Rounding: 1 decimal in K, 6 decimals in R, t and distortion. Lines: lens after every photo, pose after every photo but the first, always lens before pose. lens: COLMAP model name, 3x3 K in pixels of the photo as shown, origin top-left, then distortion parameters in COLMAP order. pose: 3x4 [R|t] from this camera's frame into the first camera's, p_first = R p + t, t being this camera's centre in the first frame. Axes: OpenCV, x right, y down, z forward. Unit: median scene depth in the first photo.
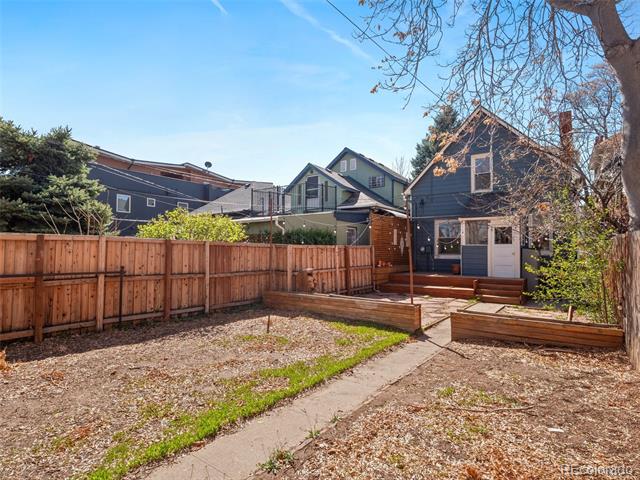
lens RADIAL K [[328.1, 0, 325.5], [0, 328.1, 241.2], [0, 0, 1]] dist [-0.006596, -0.005140]
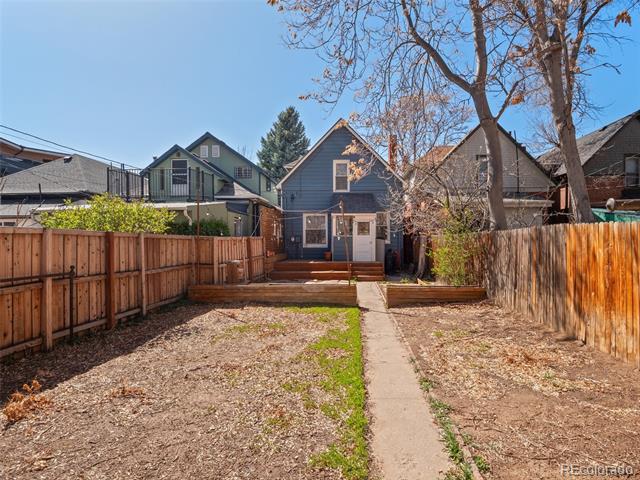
lens RADIAL K [[328.1, 0, 330.9], [0, 328.1, 244.8], [0, 0, 1]] dist [-0.006596, -0.005140]
pose [[0.841940, -0.015624, 0.539345, -0.394572], [-0.008486, 0.999074, 0.042189, -0.010311], [-0.539505, -0.040098, 0.841027, -0.004499]]
